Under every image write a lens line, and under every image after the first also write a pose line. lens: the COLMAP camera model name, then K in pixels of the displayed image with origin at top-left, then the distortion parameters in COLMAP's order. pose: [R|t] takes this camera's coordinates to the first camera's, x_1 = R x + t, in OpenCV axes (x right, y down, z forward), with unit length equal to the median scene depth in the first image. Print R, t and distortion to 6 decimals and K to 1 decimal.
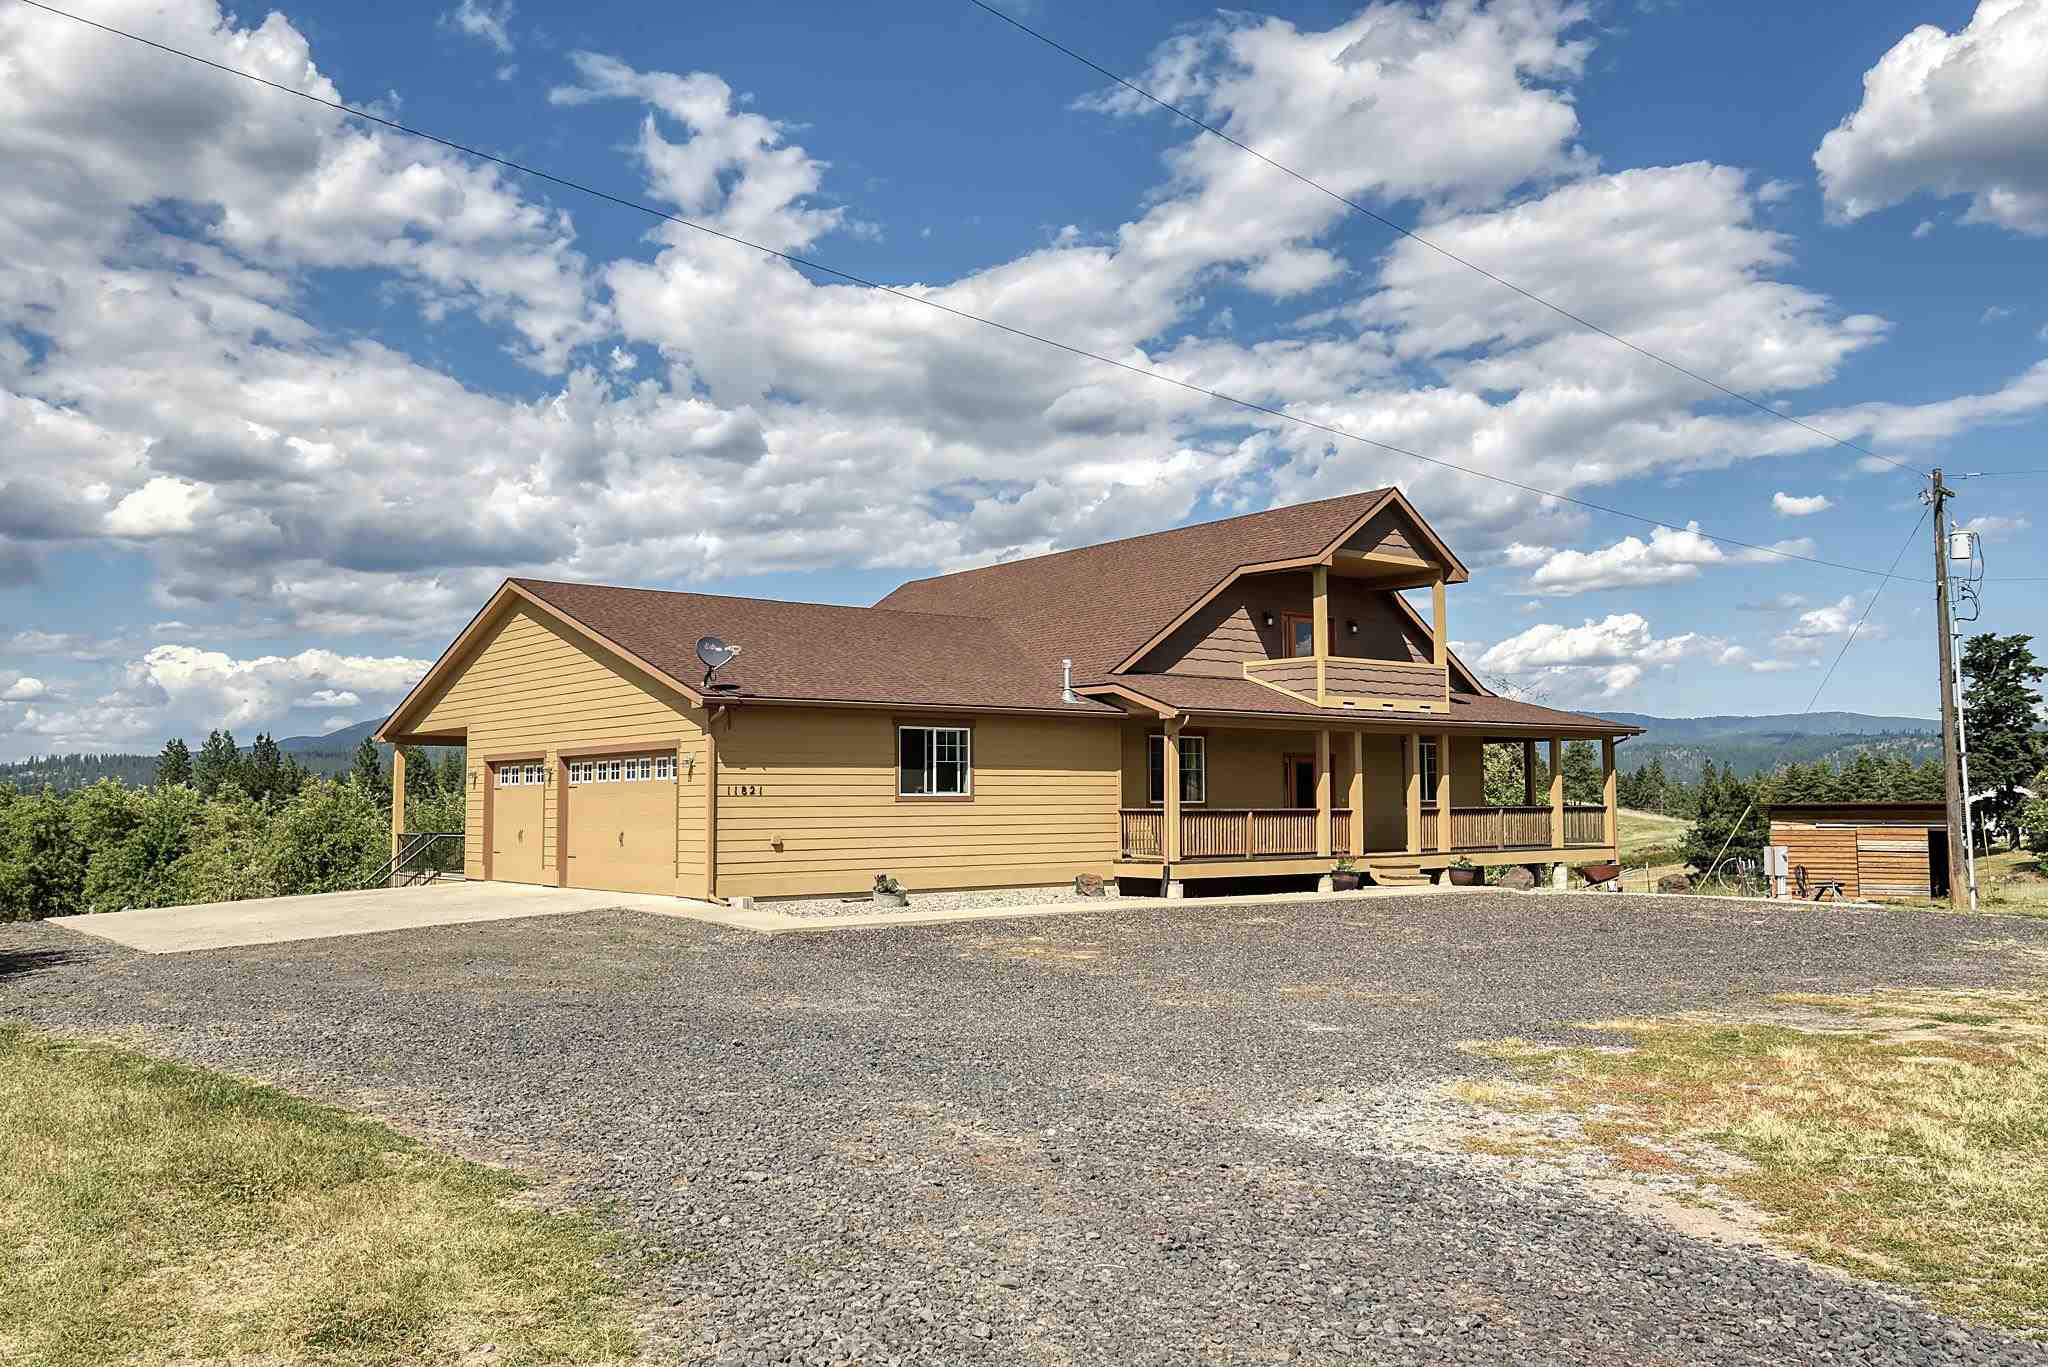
lens RADIAL K [[1691.0, 0, 1024.0], [0, 1691.0, 683.5], [0, 0, 1]] dist [0.001403, -0.001117]
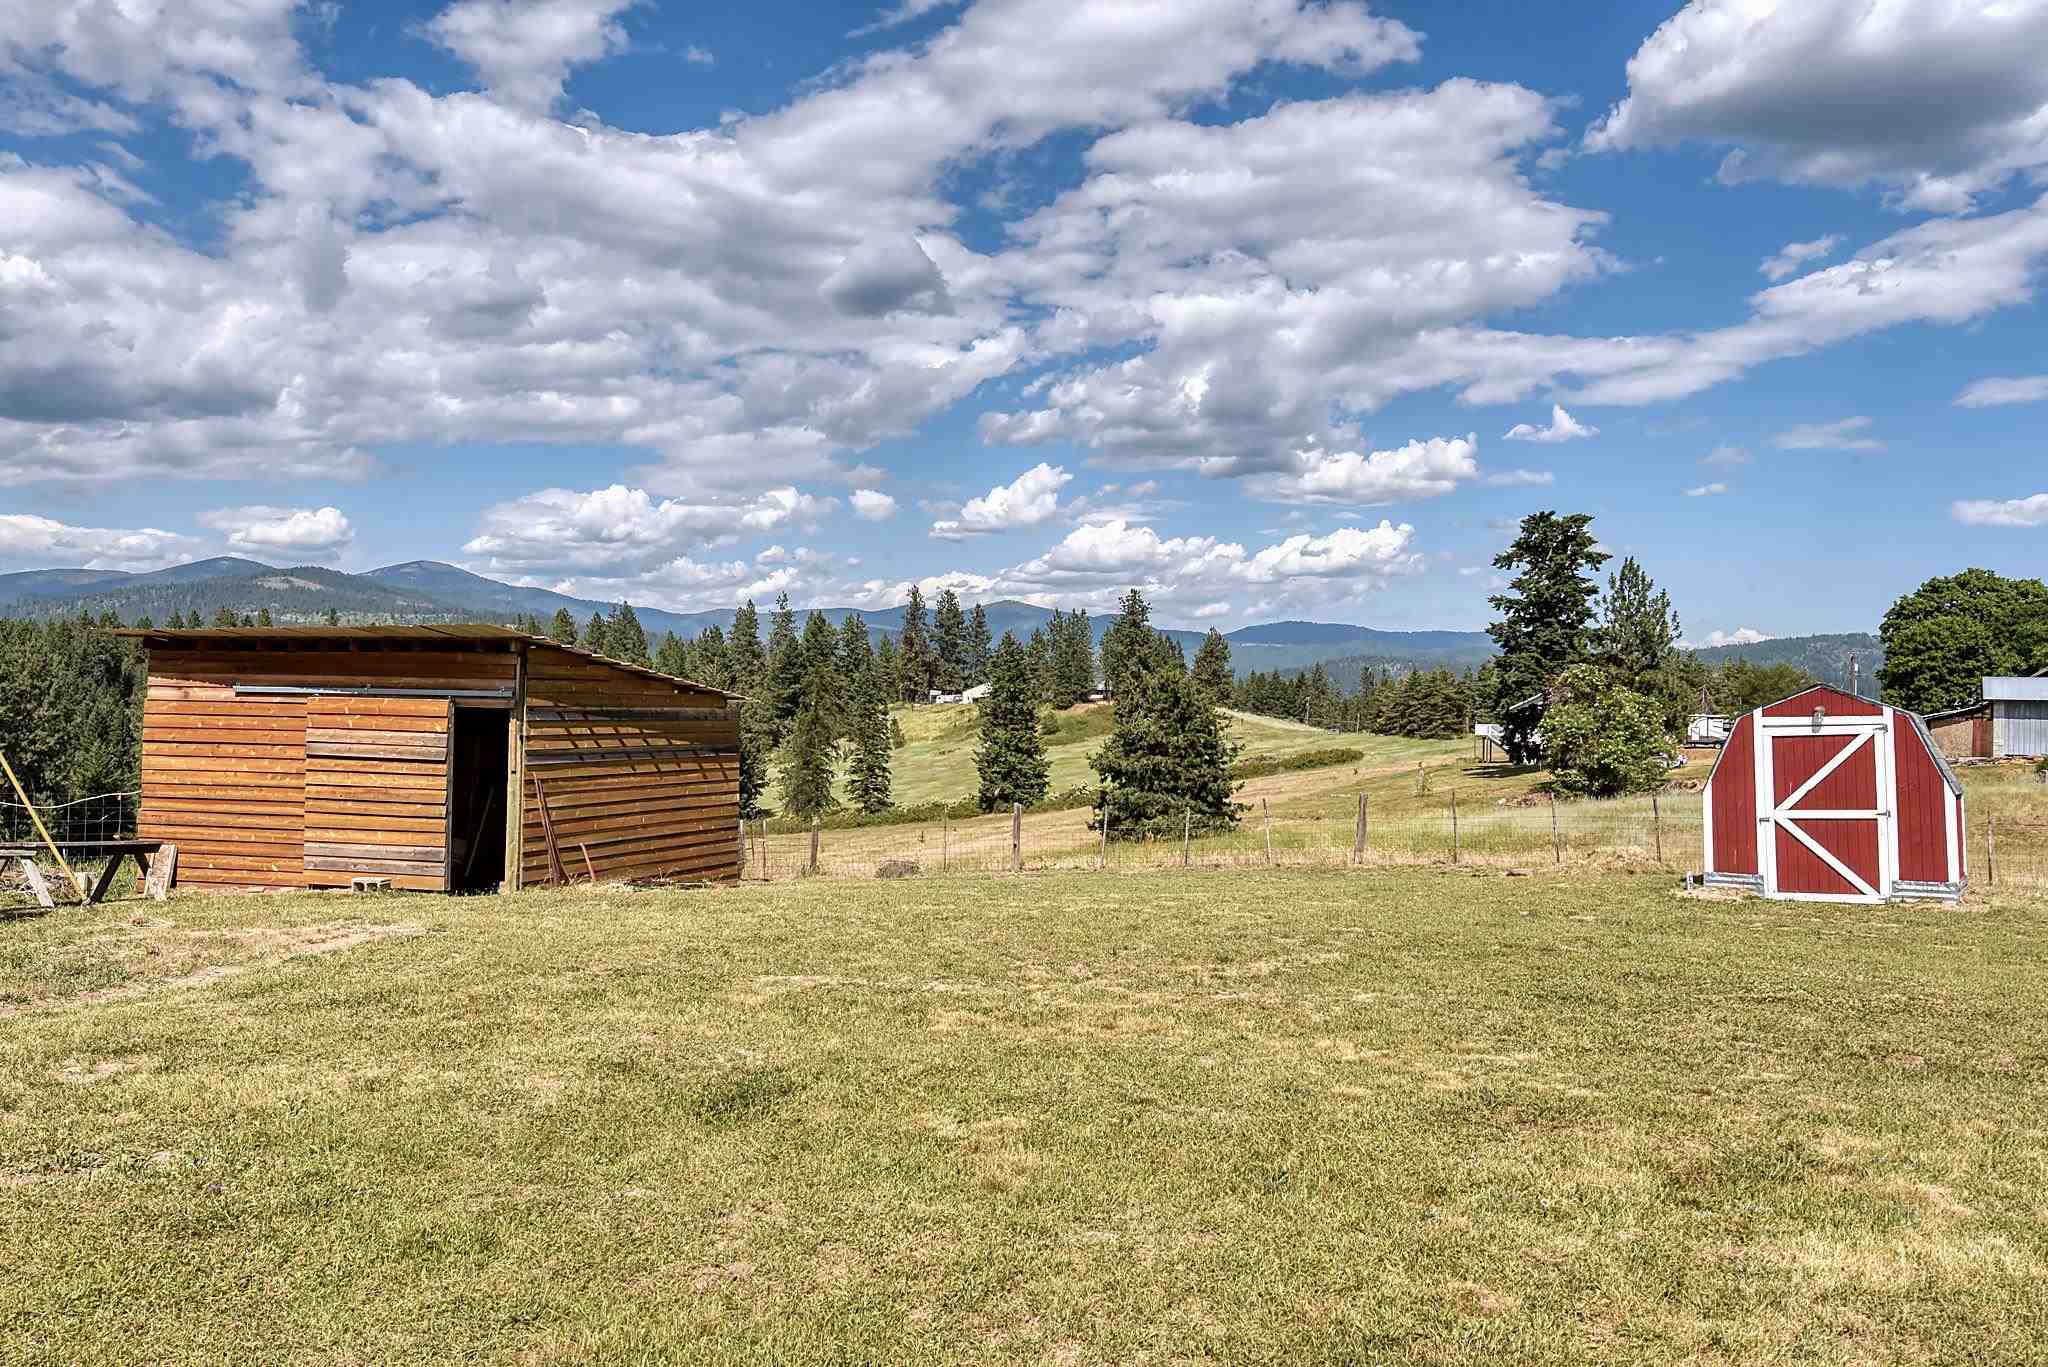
lens RADIAL K [[1750.4, 0, 1024.0], [0, 1750.4, 683.5], [0, 0, 1]] dist [0.000711, -0.000627]
pose [[0.990144, 0.024496, 0.137896, 0.194533], [-0.032456, 0.997916, 0.055777, 0.015915], [-0.136242, -0.059702, 0.988875, 0.165152]]
